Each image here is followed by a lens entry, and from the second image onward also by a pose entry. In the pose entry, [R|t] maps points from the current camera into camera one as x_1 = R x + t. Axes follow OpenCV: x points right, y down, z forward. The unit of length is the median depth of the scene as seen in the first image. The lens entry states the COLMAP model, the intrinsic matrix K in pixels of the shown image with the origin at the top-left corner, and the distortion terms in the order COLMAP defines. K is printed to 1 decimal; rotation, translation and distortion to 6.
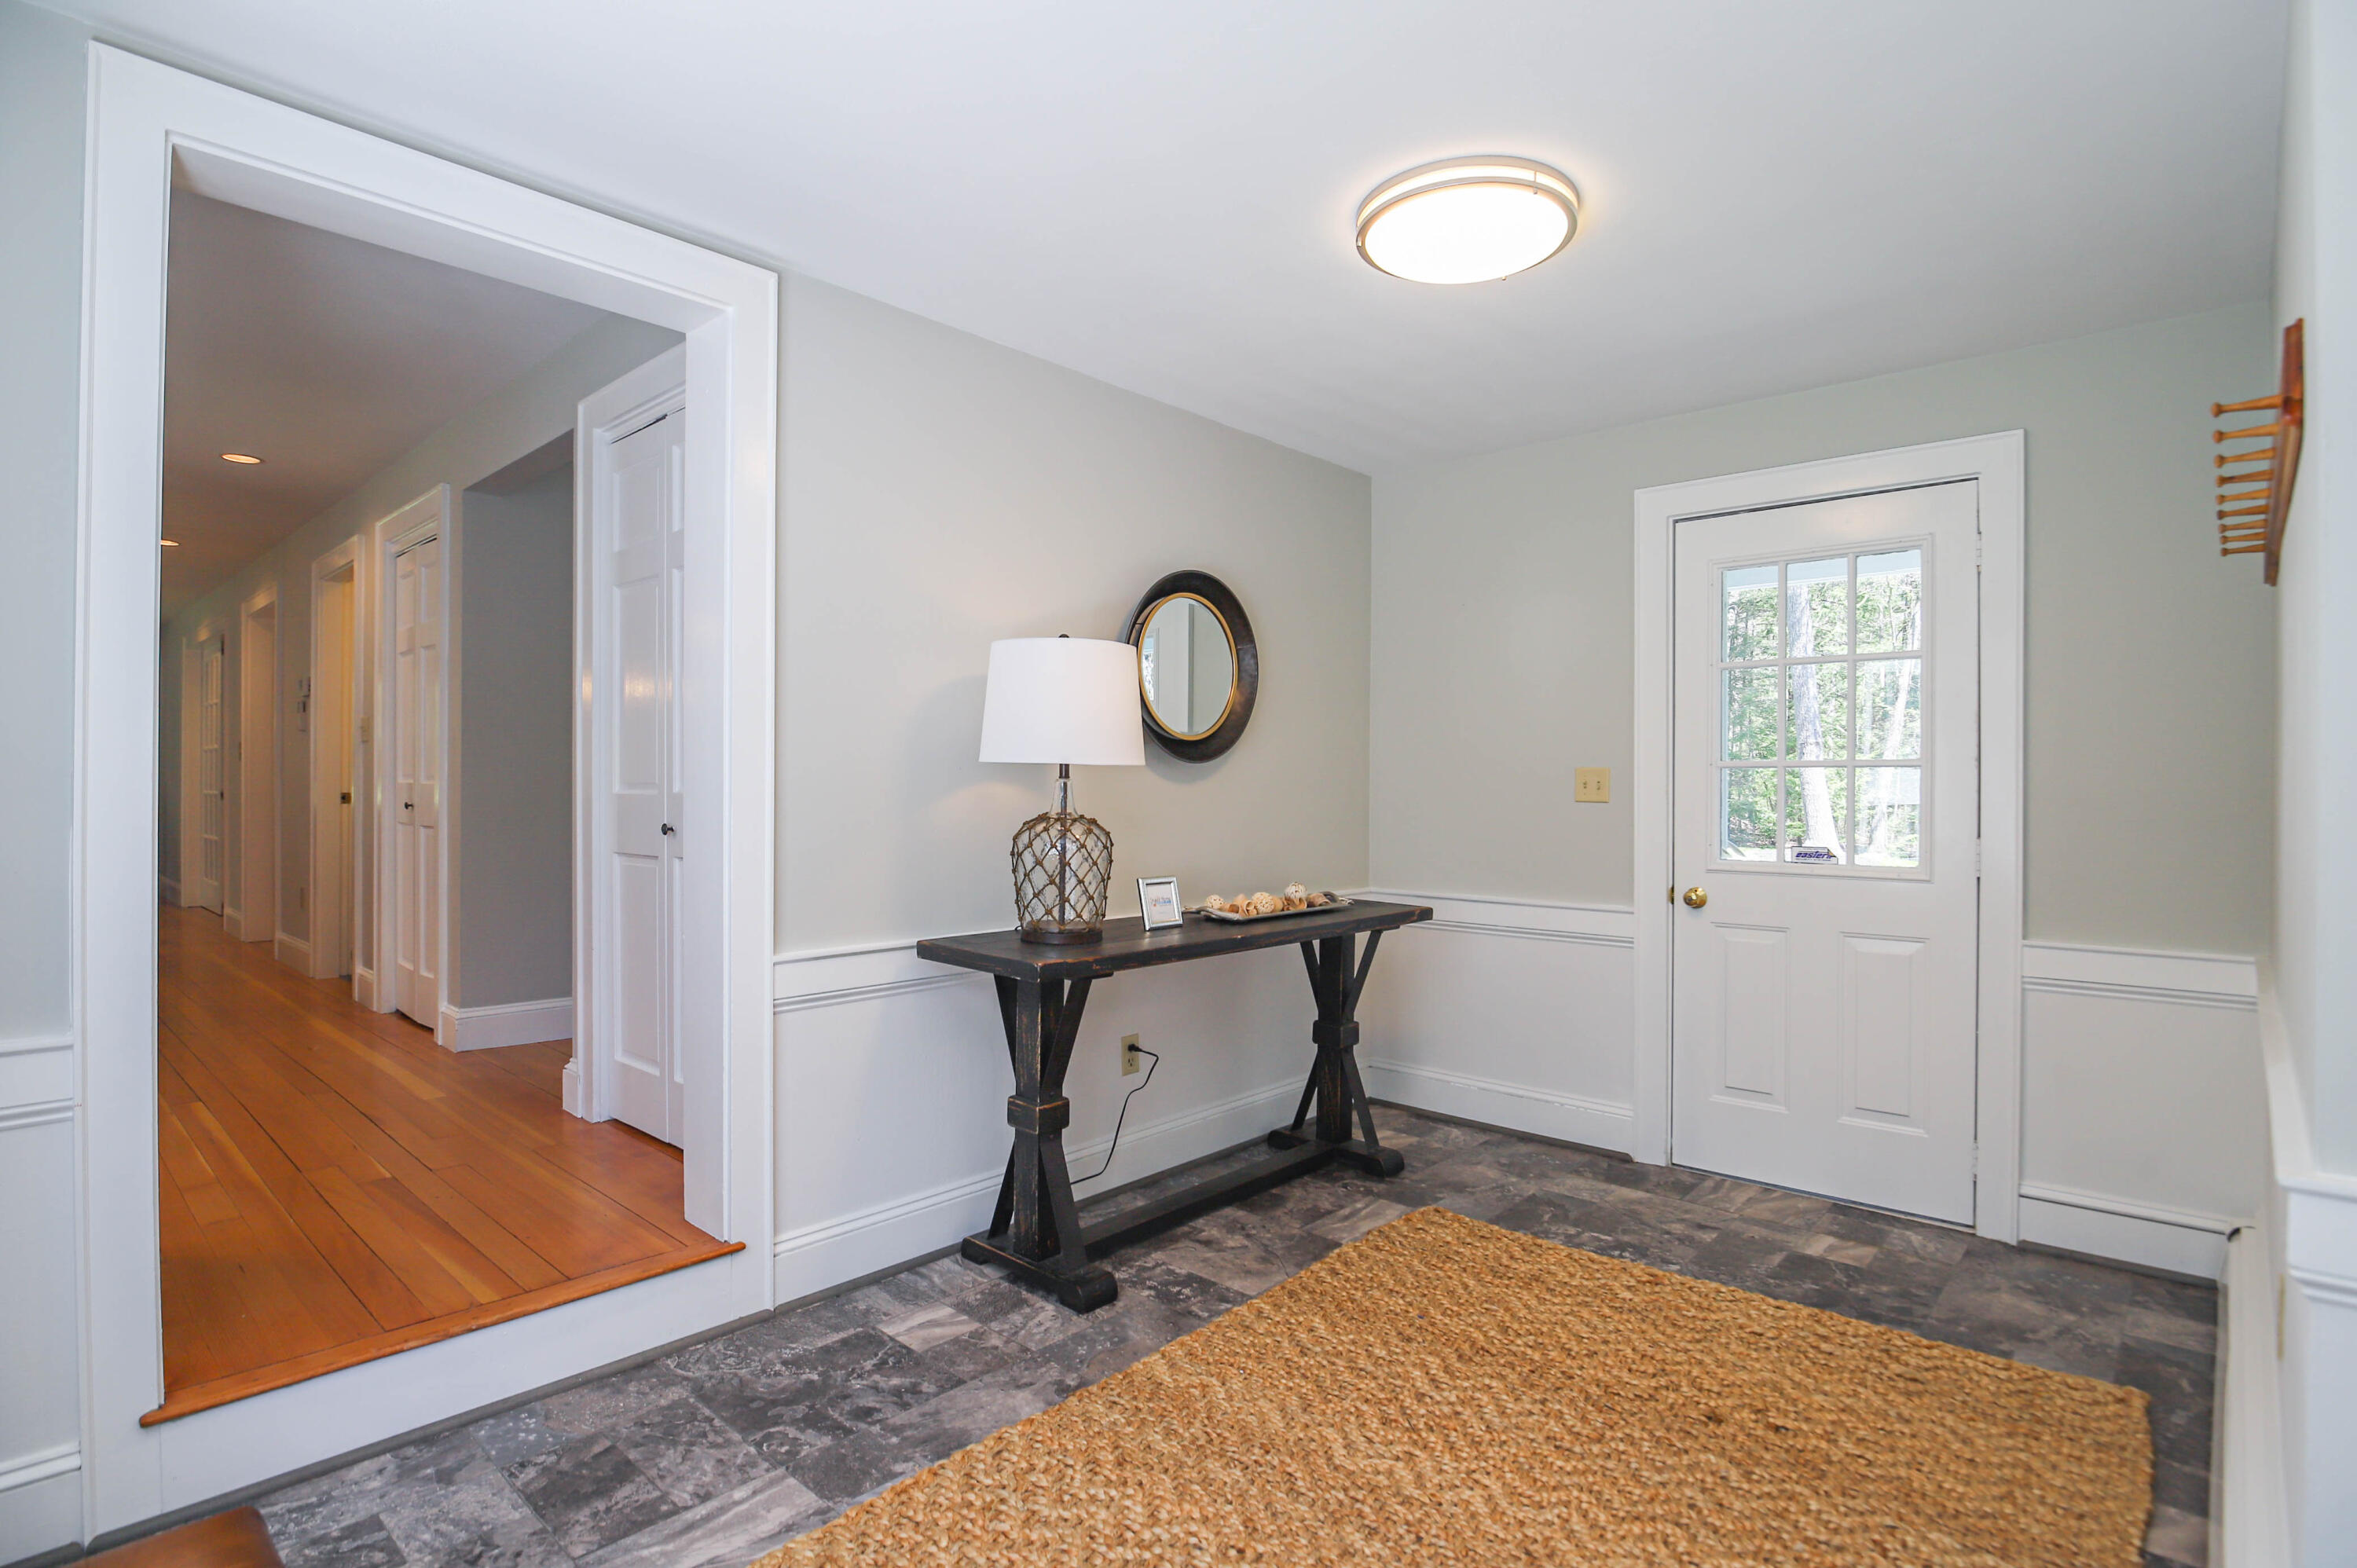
lens RADIAL K [[1183.3, 0, 1178.5], [0, 1183.3, 784.0], [0, 0, 1]] dist [-0.005169, -0.000220]
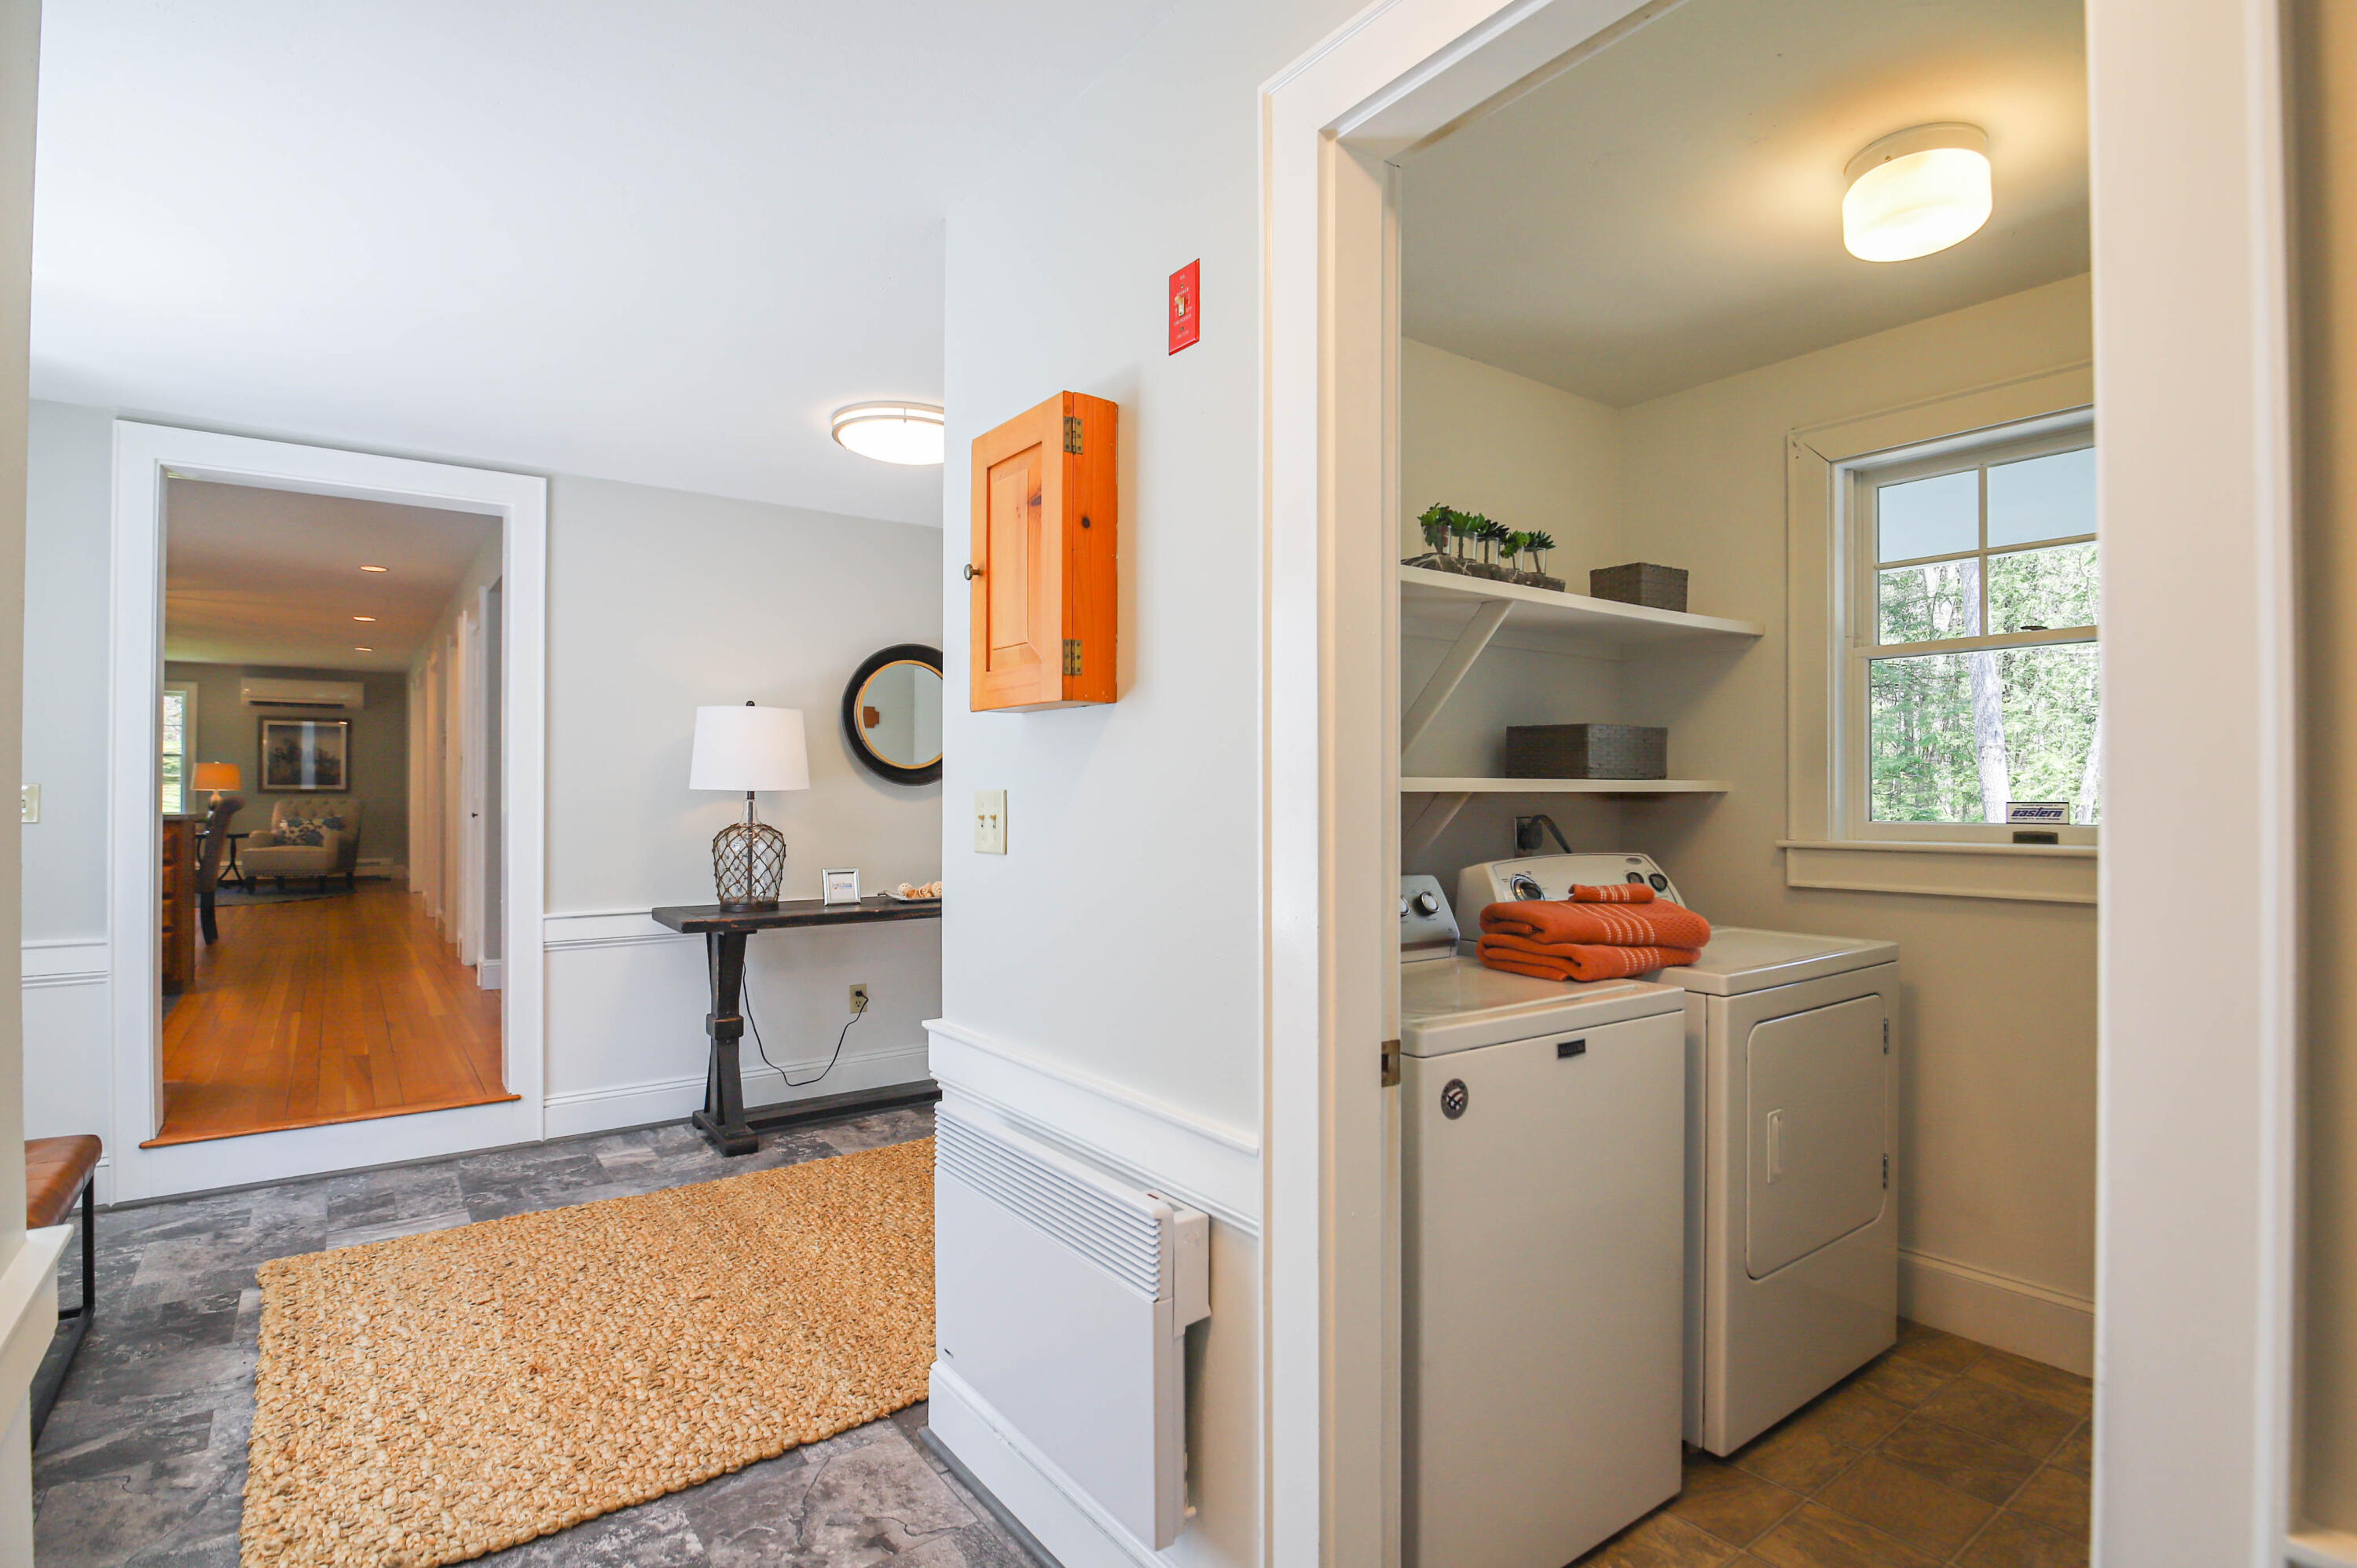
lens RADIAL K [[1199.3, 0, 1178.5], [0, 1199.3, 784.0], [0, 0, 1]] dist [-0.002517, -0.000819]
pose [[0.978939, -0.003453, -0.204122, 0.800908], [0.002715, 0.999989, -0.003895, -0.018850], [0.204133, 0.003258, 0.978938, -0.379489]]
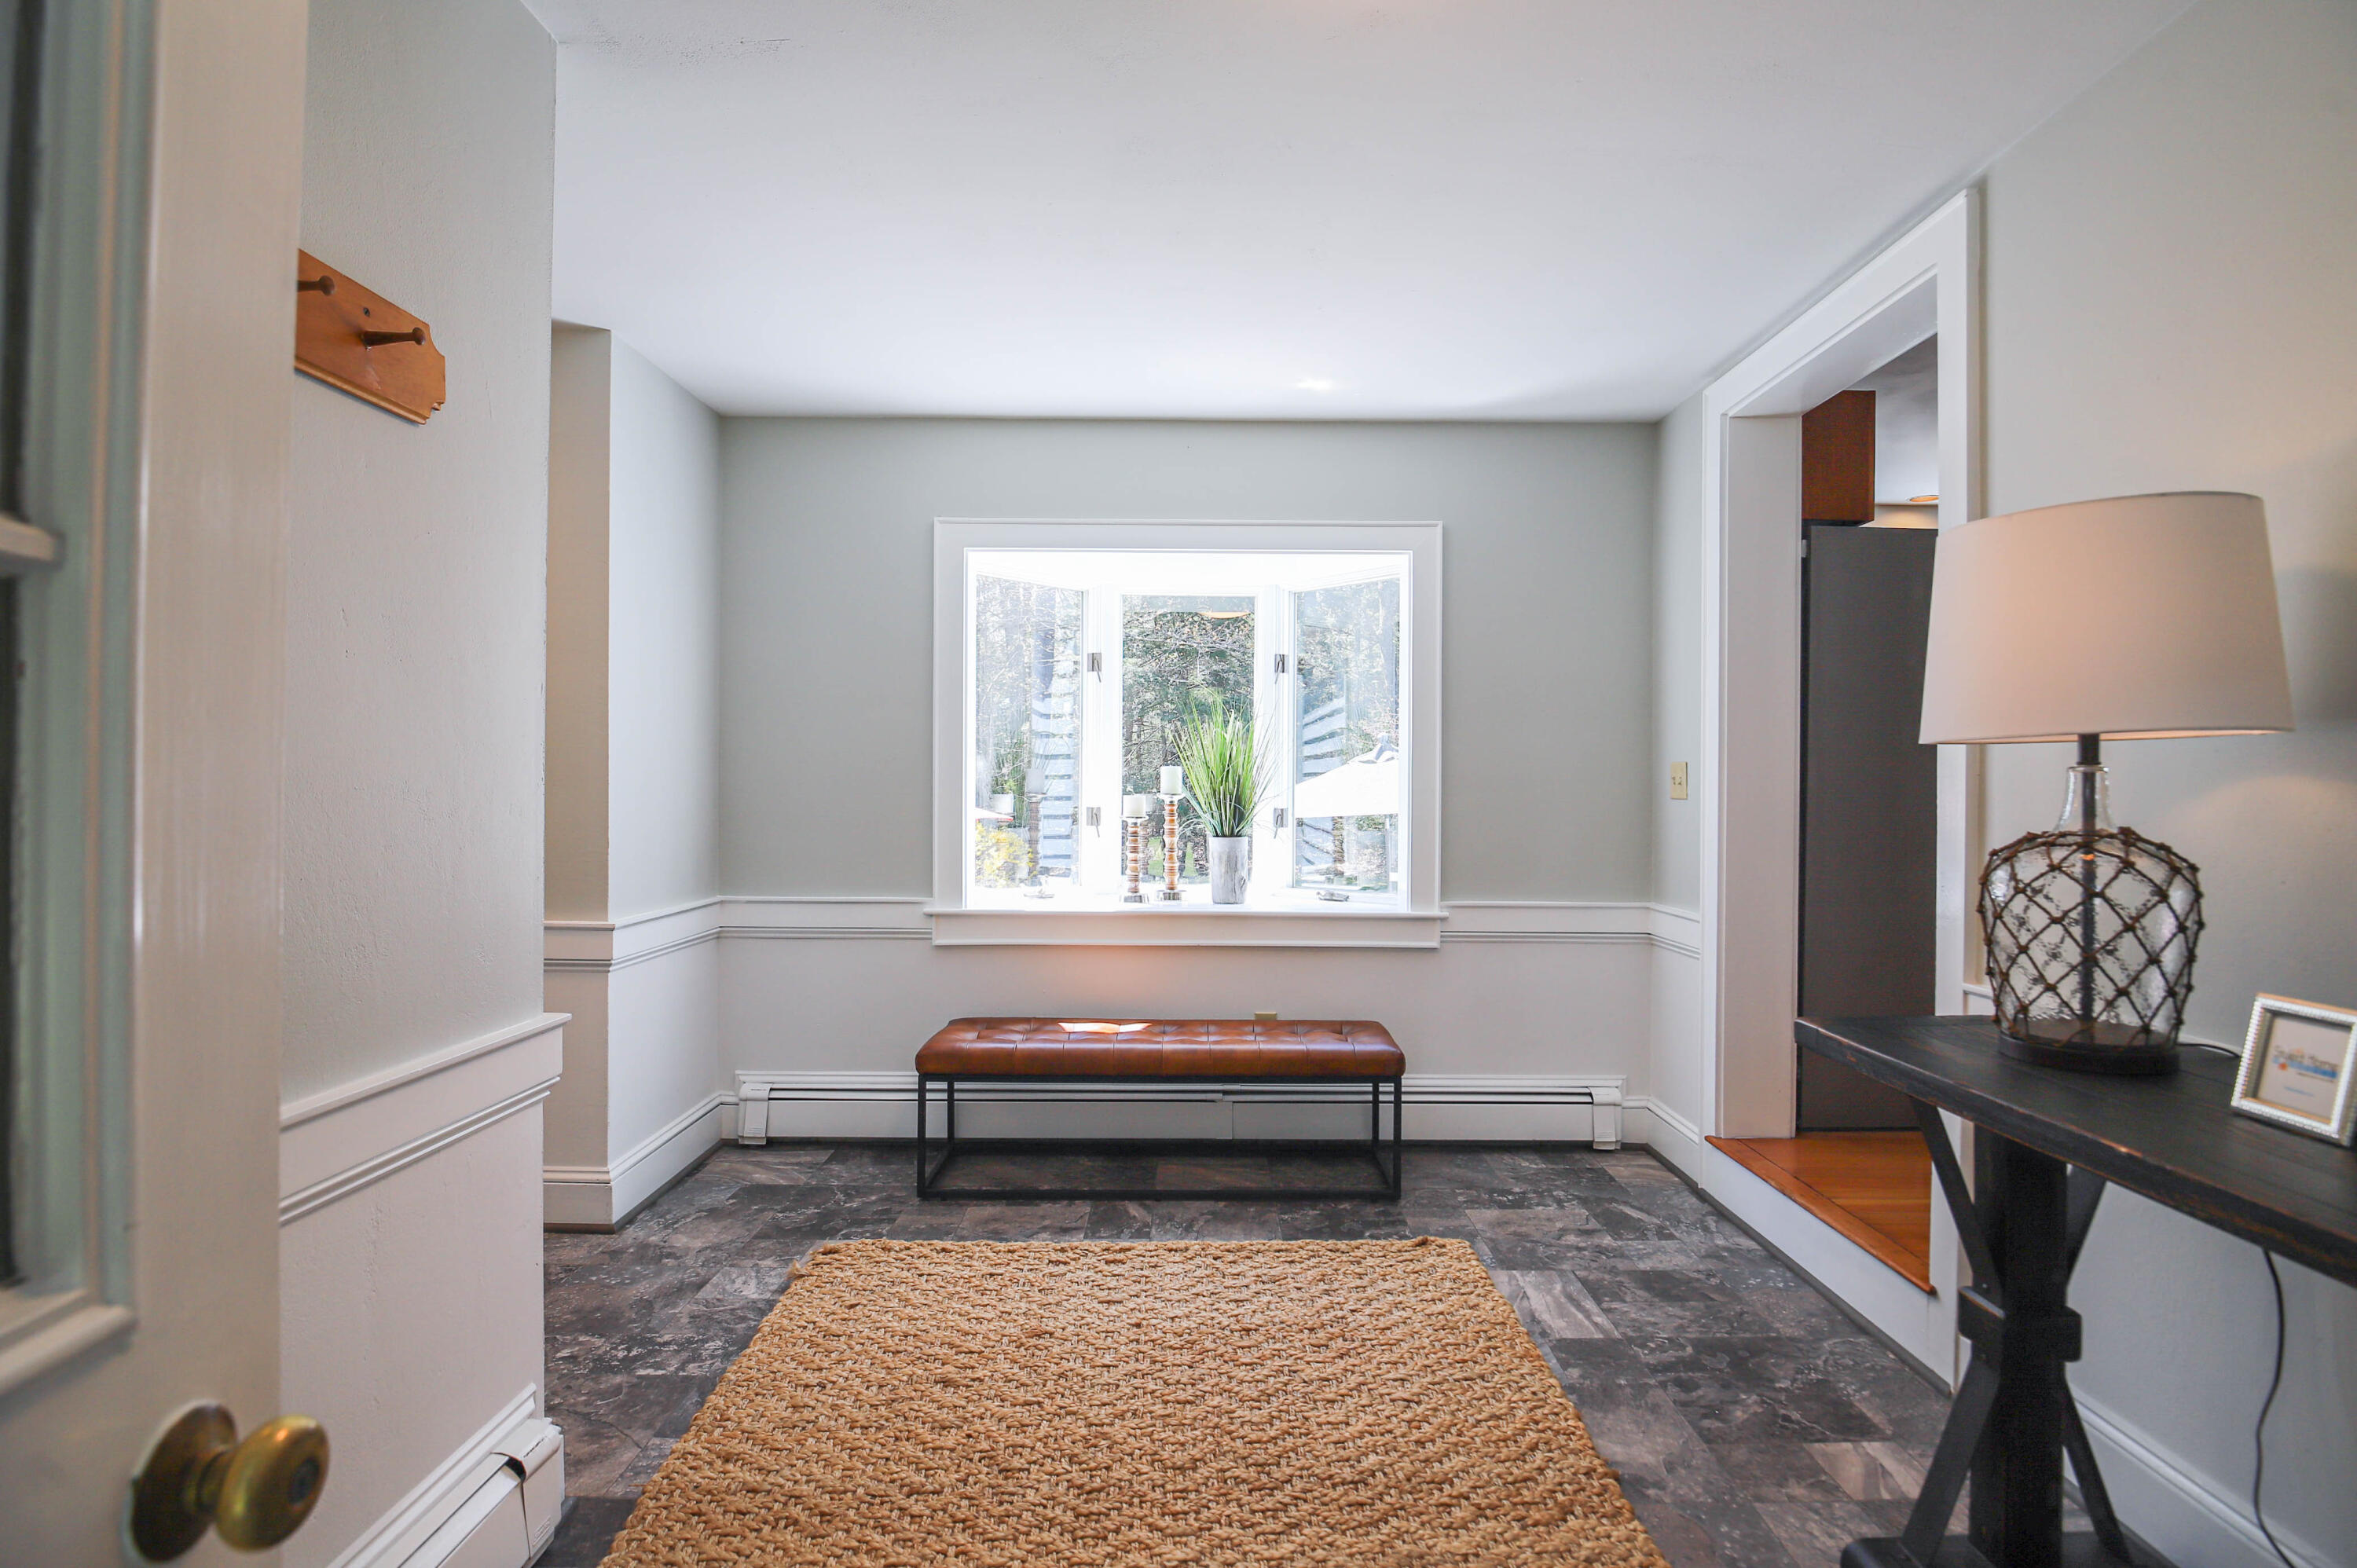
lens RADIAL K [[1153.5, 0, 1178.5], [0, 1153.5, 784.0], [0, 0, 1]] dist [-0.020001, -0.000707]
pose [[-0.743125, -0.010105, -0.669076, 0.627779], [-0.009708, 0.999944, -0.004319, 0.012344], [0.669082, 0.003286, -0.743181, 1.228096]]
